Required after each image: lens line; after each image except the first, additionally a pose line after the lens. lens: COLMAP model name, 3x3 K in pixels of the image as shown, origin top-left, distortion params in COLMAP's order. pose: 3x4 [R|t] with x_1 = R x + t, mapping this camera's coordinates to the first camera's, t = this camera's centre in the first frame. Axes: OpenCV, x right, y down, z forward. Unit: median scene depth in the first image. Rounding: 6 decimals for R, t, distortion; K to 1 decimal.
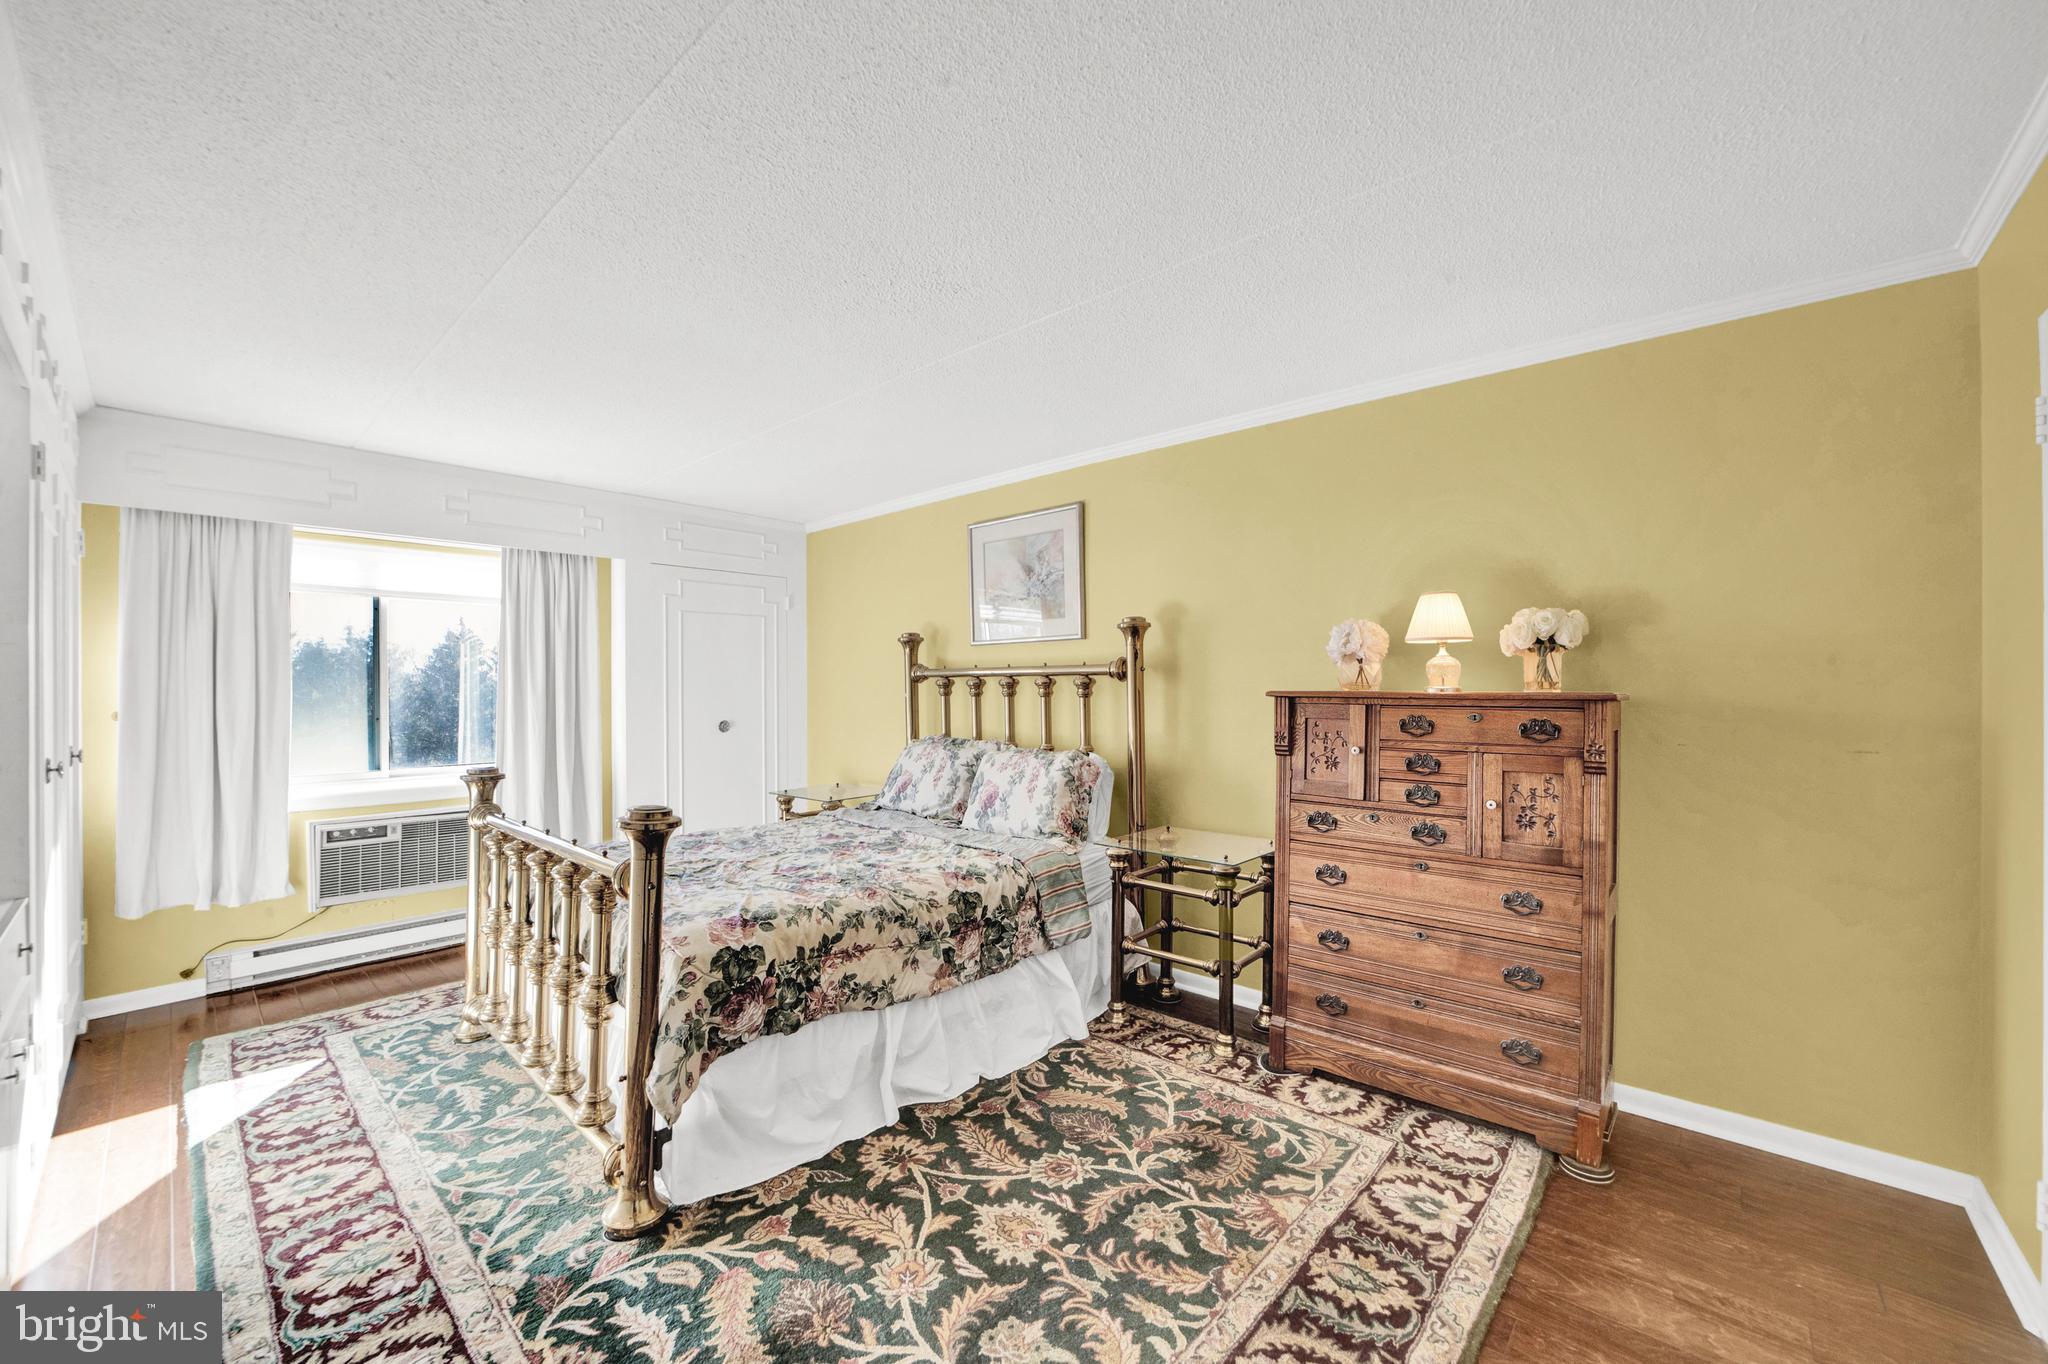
lens RADIAL K [[811.3, 0, 1029.7], [0, 811.3, 708.0], [0, 0, 1]] dist [-0.036765, 0.008445]
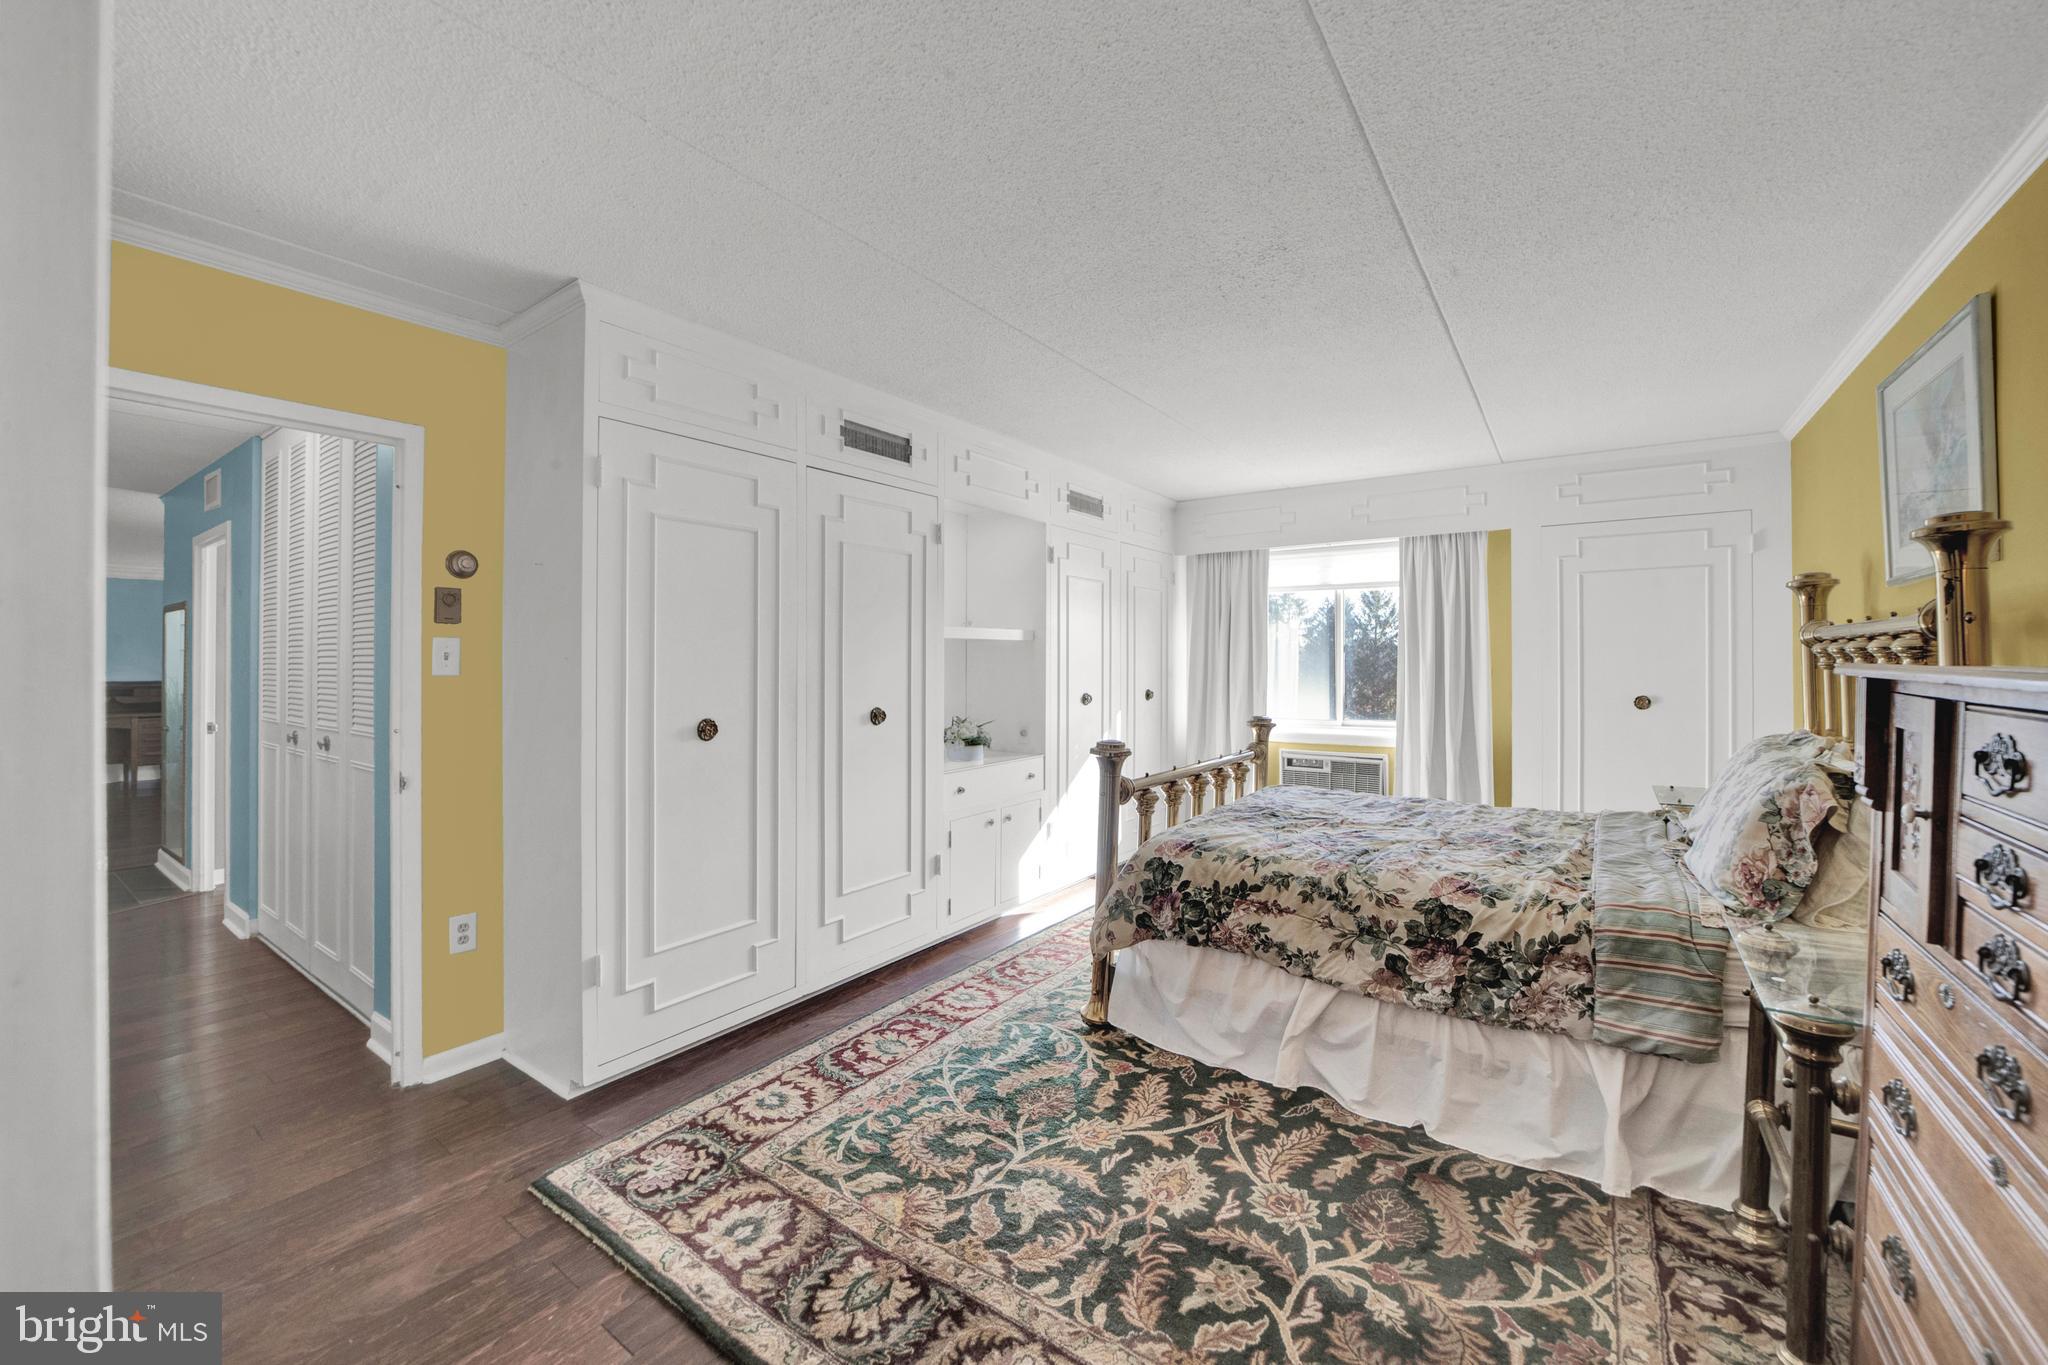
lens RADIAL K [[783.5, 0, 998.8], [0, 783.5, 683.7], [0, 0, 1]] dist [-0.036280, 0.006938]
pose [[0.107639, 0.028663, -0.993777, 0.783954], [-0.019858, 0.999447, 0.026676, -0.010744], [0.993992, 0.016863, 0.108149, 0.559646]]
